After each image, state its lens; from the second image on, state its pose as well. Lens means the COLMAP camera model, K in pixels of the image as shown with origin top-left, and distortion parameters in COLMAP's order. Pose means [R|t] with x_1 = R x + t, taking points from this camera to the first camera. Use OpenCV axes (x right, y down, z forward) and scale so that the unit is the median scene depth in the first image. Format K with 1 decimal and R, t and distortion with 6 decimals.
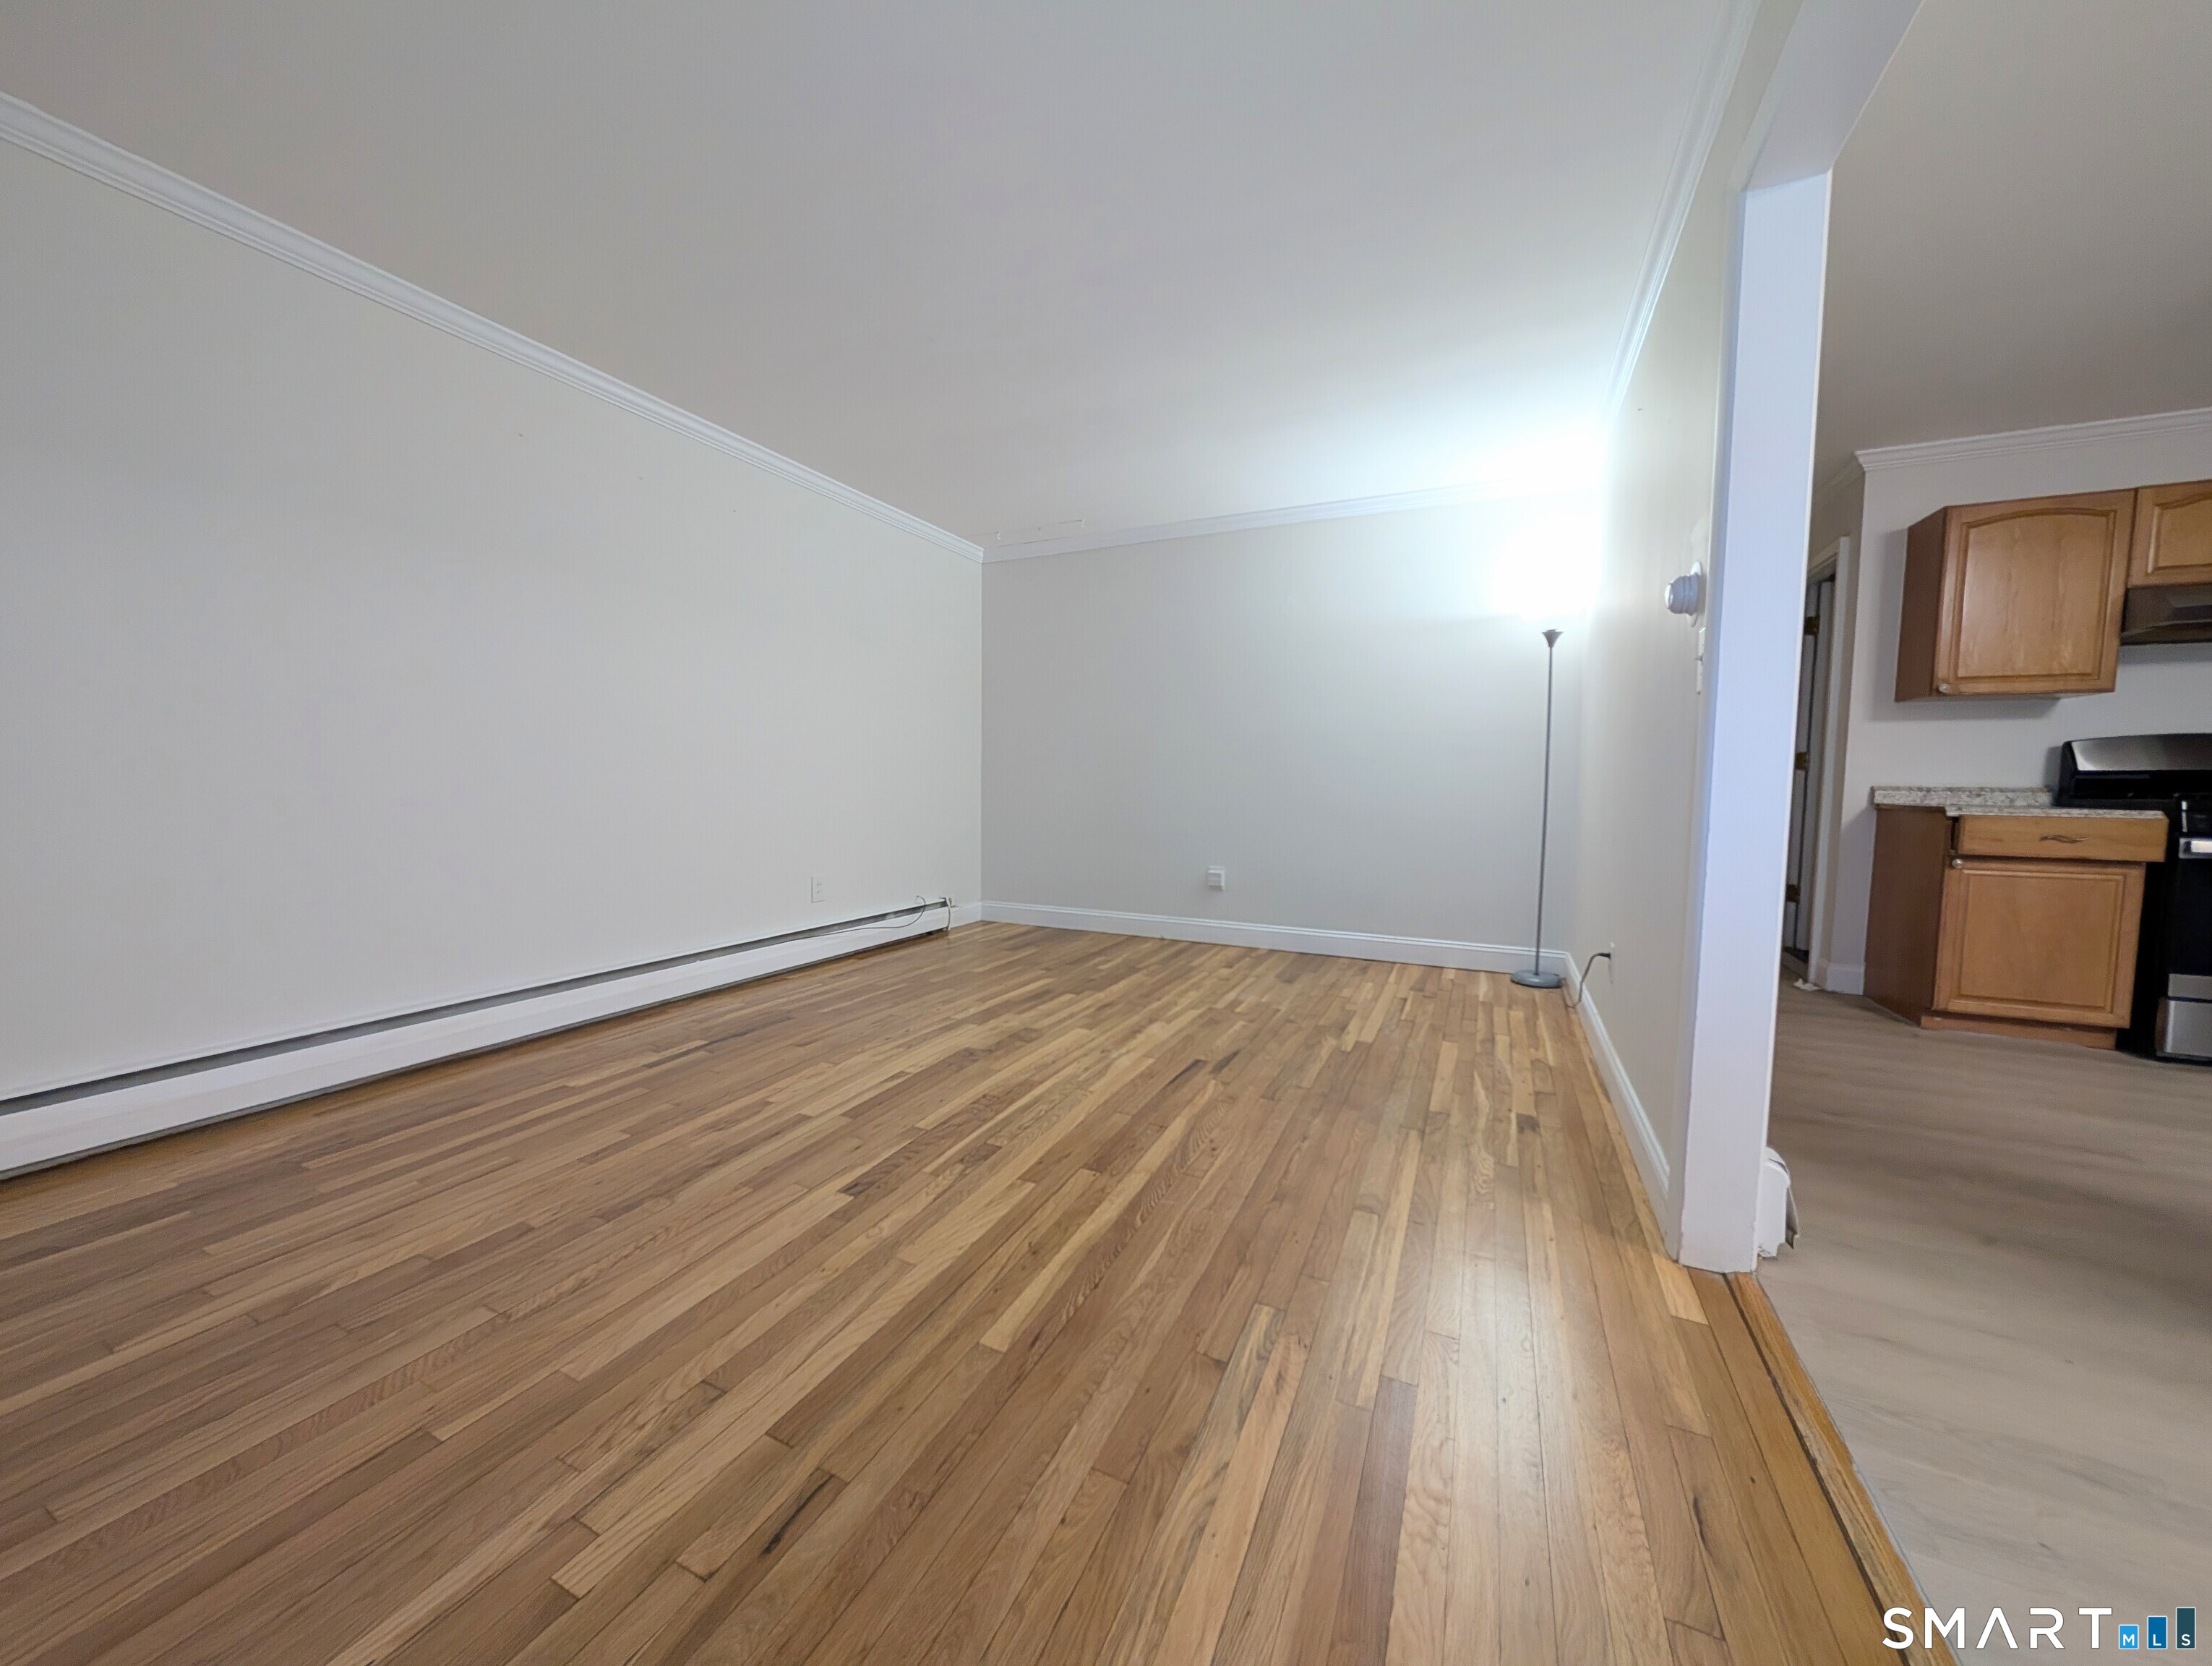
lens RADIAL K [[796.9, 0, 1114.3], [0, 796.9, 833.5], [0, 0, 1]] dist [-0.000376, 0.000562]
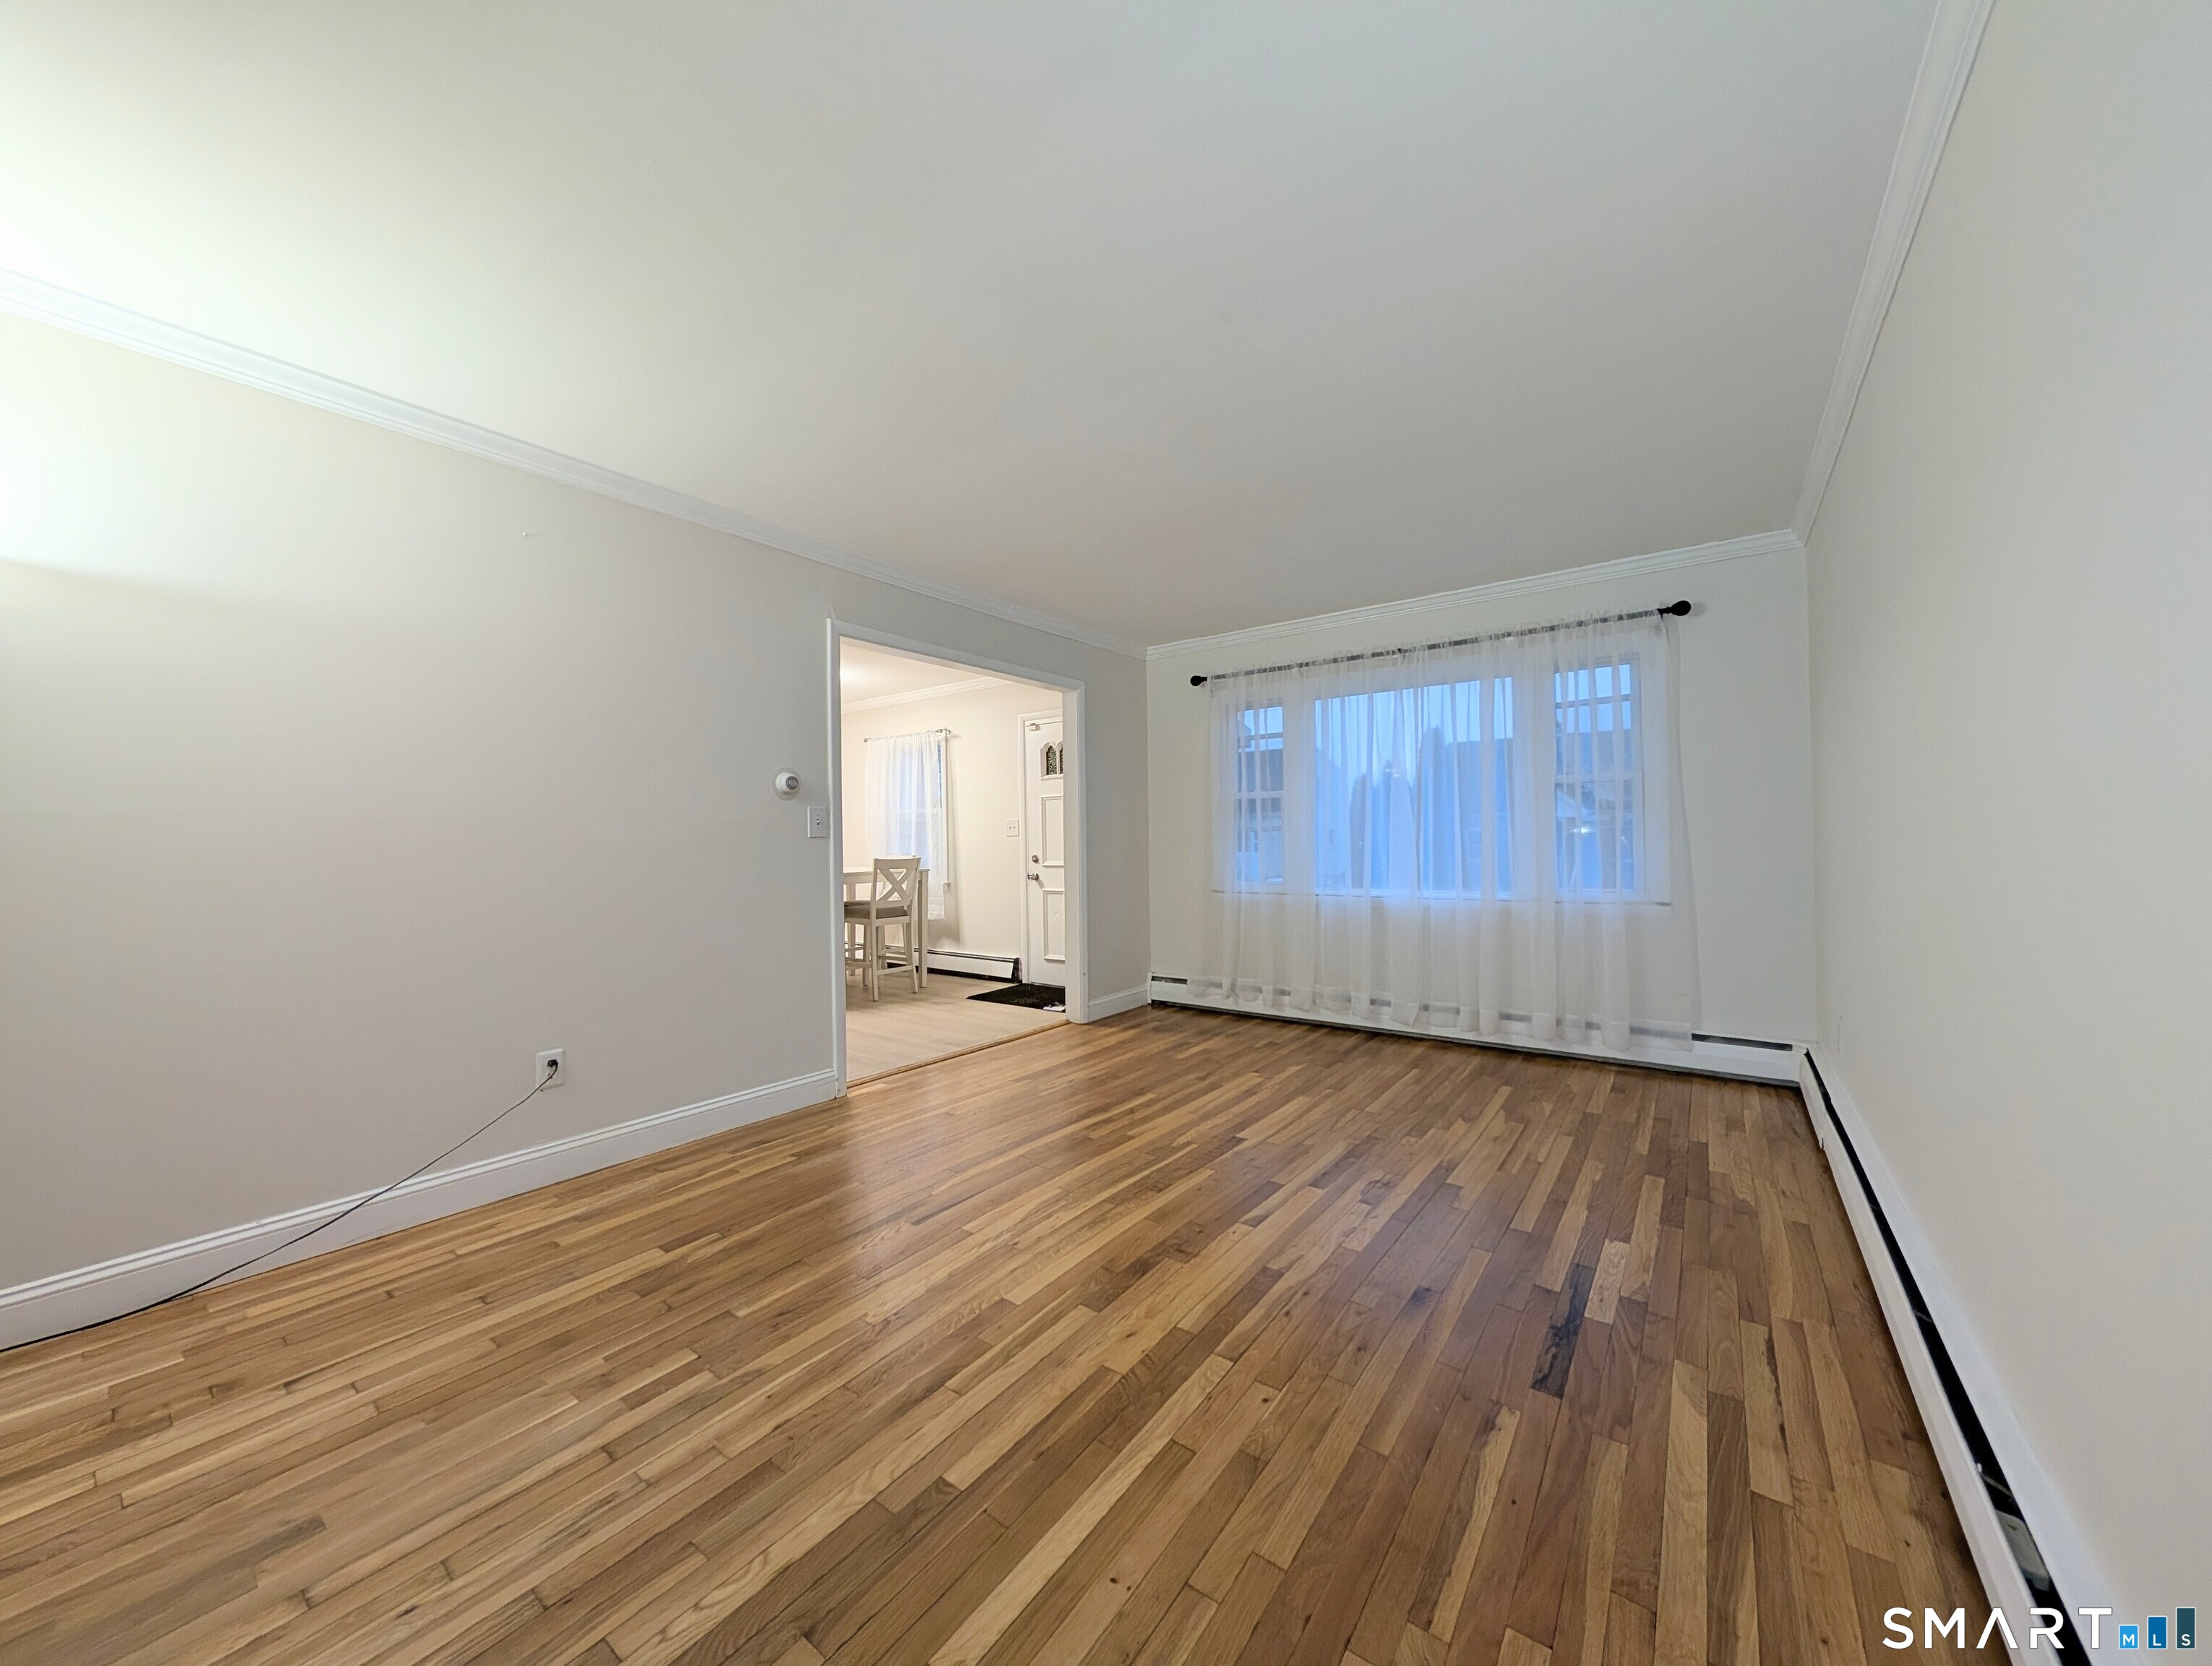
lens RADIAL K [[796.9, 0, 1110.5], [0, 796.9, 823.4], [0, 0, 1]] dist [-0.000376, 0.000562]
pose [[-0.979434, 0.004018, 0.201724, -0.264203], [0.013603, 0.998842, 0.046153, -0.176159], [-0.201305, 0.047947, -0.978354, 1.704989]]
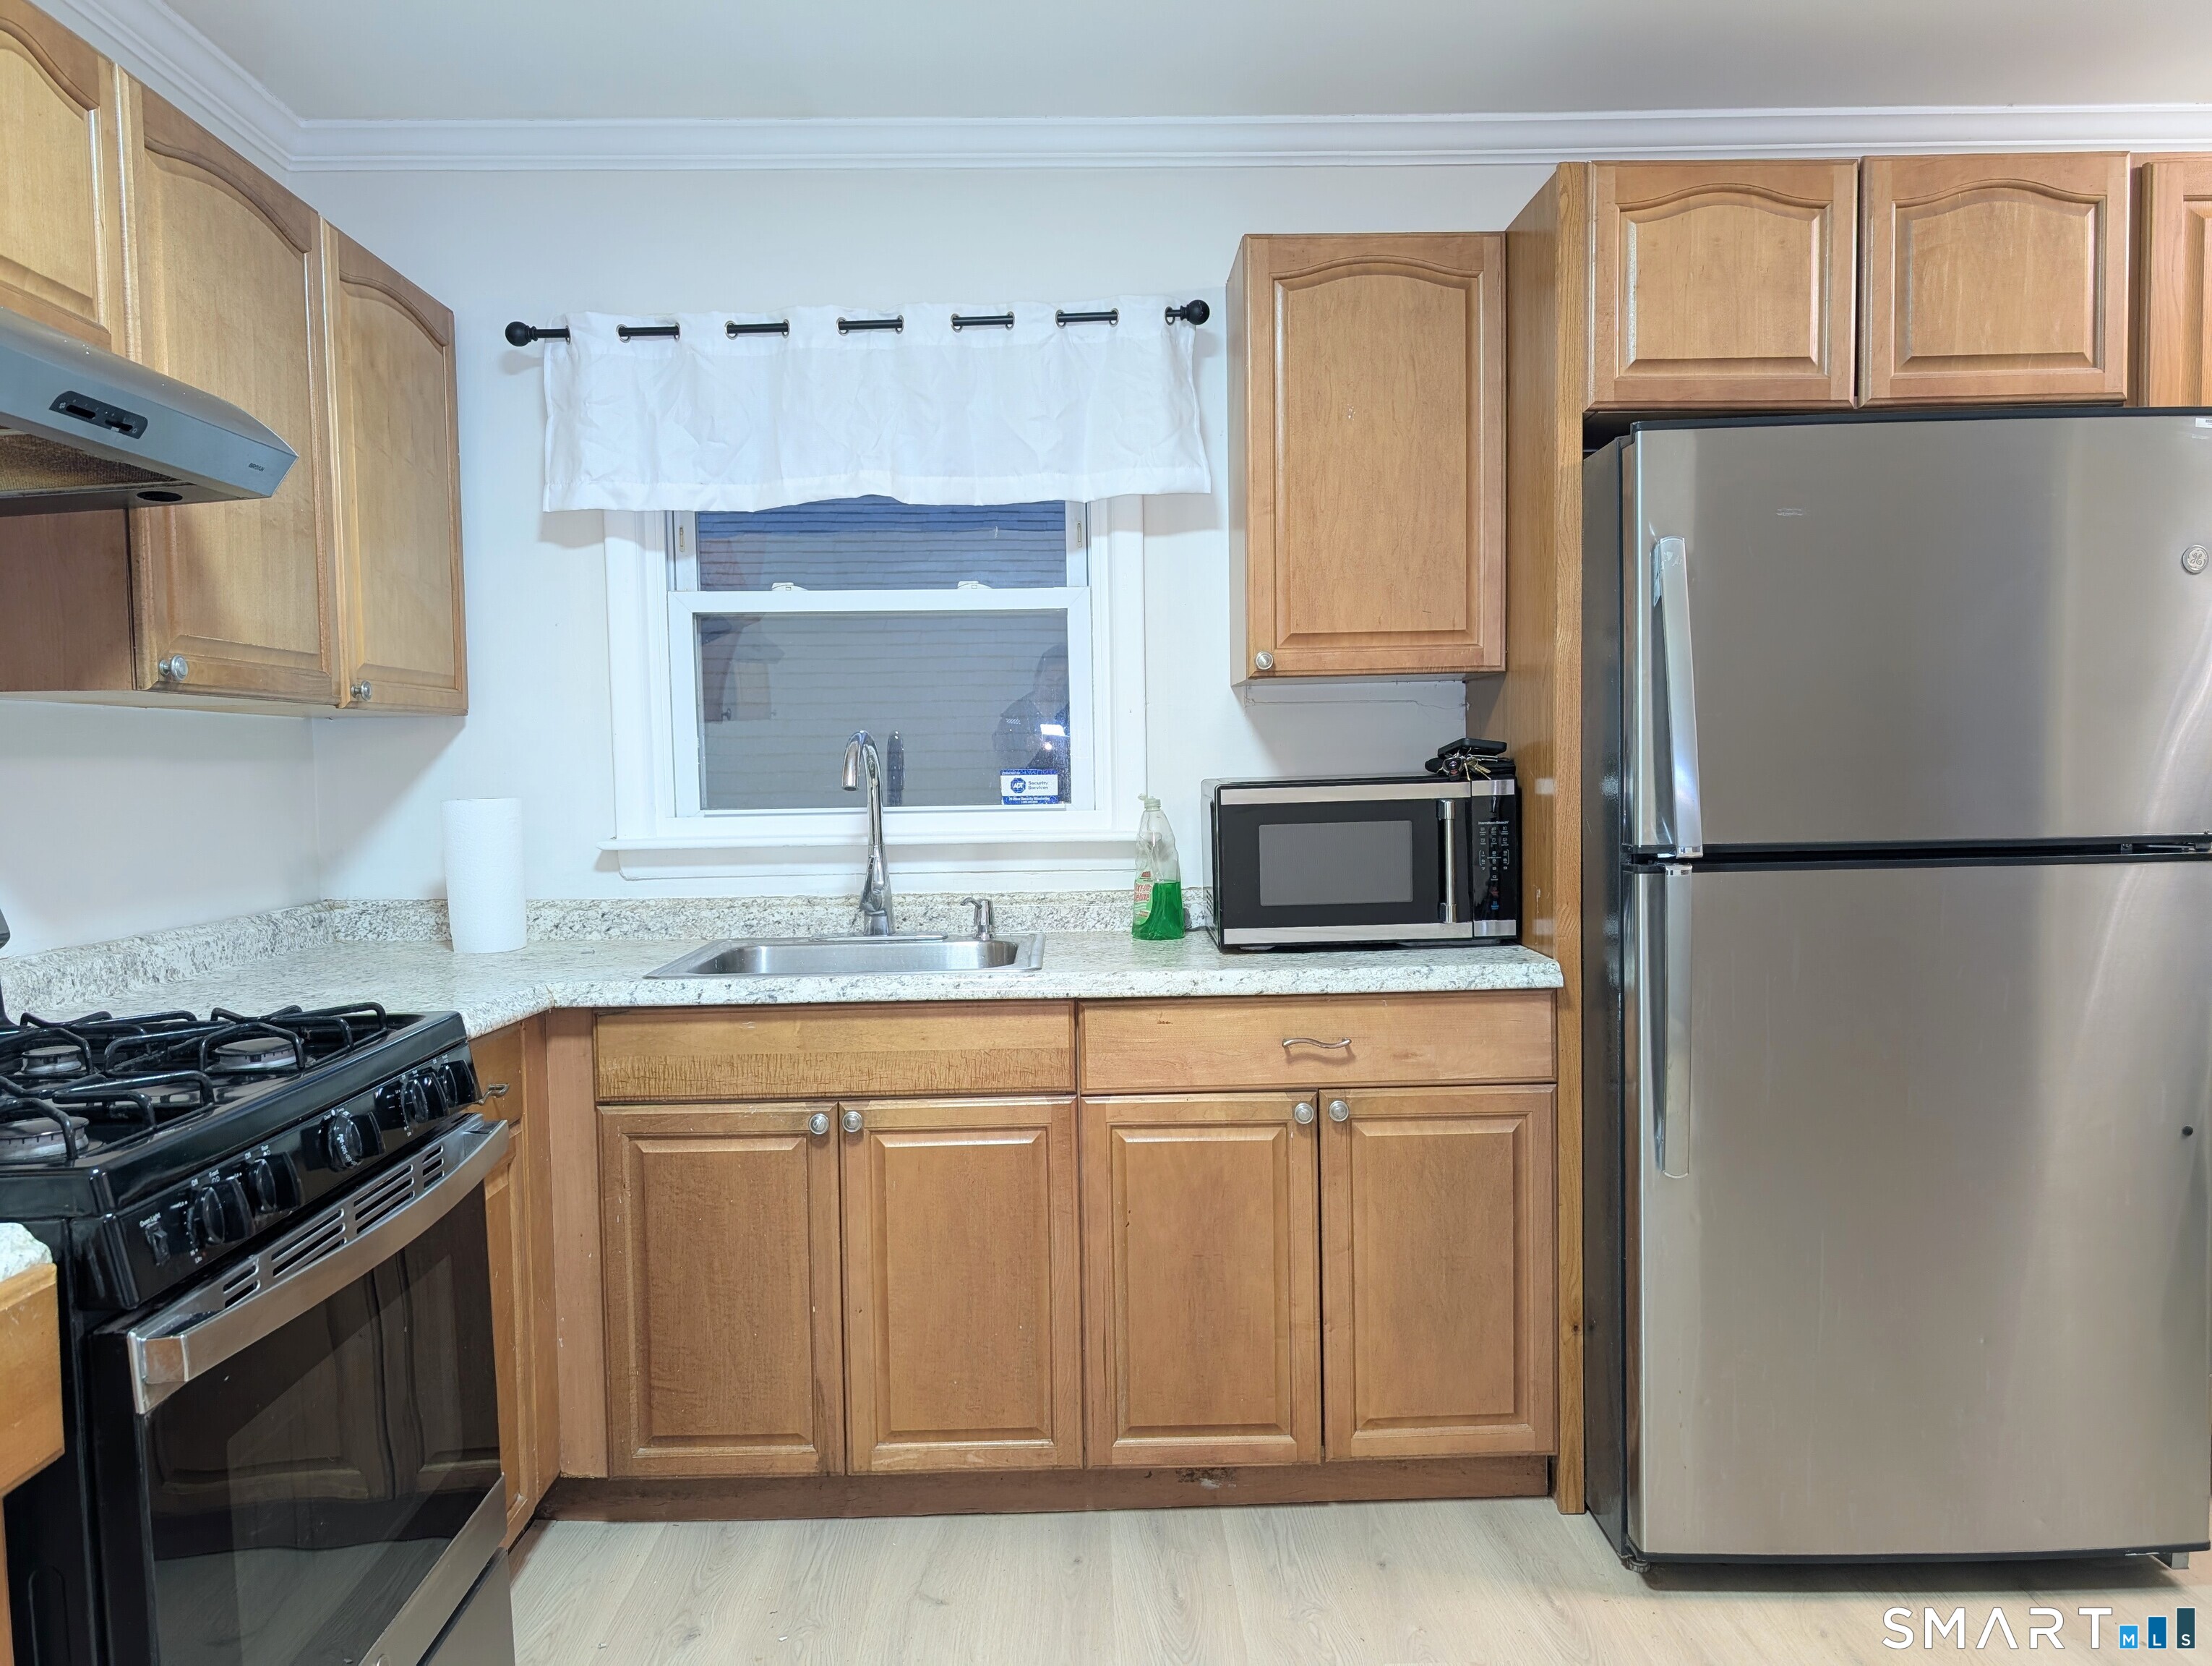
lens RADIAL K [[1595.6, 0, 1090.8], [0, 1595.6, 844.9], [0, 0, 1]] dist [0.014438, -0.005198]
pose [[-0.440821, -0.054620, 0.895931, 0.806405], [0.071258, 0.992867, 0.095590, -0.154565], [-0.894762, 0.105980, -0.433785, 0.926111]]
